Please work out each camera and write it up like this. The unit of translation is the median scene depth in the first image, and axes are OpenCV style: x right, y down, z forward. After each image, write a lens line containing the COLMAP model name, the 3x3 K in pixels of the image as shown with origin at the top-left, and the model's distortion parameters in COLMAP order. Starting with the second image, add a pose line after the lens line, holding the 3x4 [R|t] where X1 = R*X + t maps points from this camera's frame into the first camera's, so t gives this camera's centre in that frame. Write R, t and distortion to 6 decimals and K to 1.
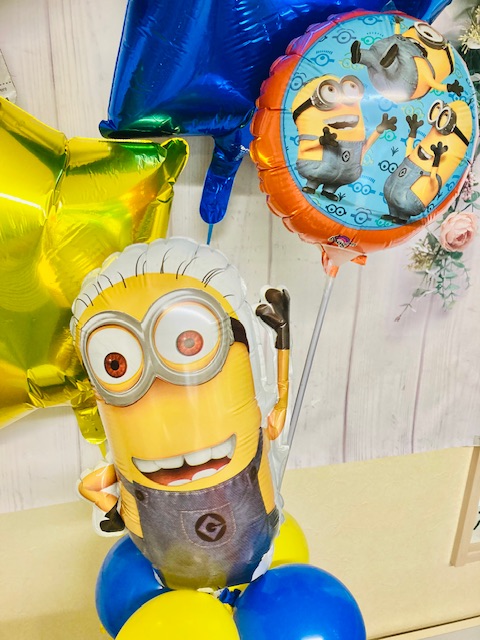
lens RADIAL K [[523.0, 0, 244.9], [0, 523.0, 318.6], [0, 0, 1]] dist [0.011043, -0.013912]
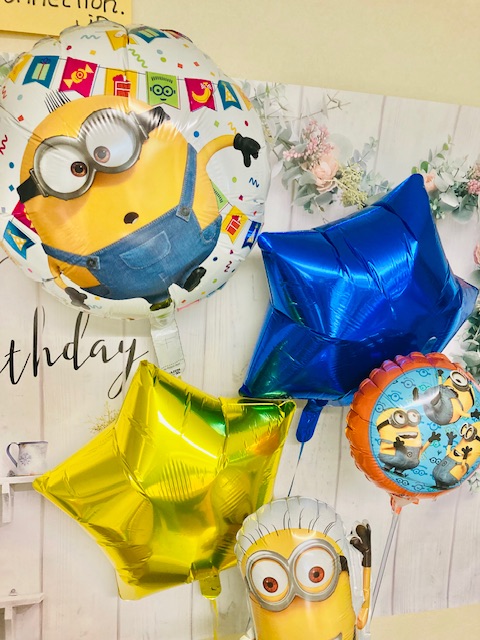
lens RADIAL K [[523.0, 0, 244.9], [0, 523.0, 318.6], [0, 0, 1]] dist [0.011043, -0.013912]
pose [[0.998614, 0.031520, -0.042161, -0.265403], [-0.037204, 0.989215, -0.141665, -0.470253], [0.037241, 0.143037, 0.989016, -0.703867]]
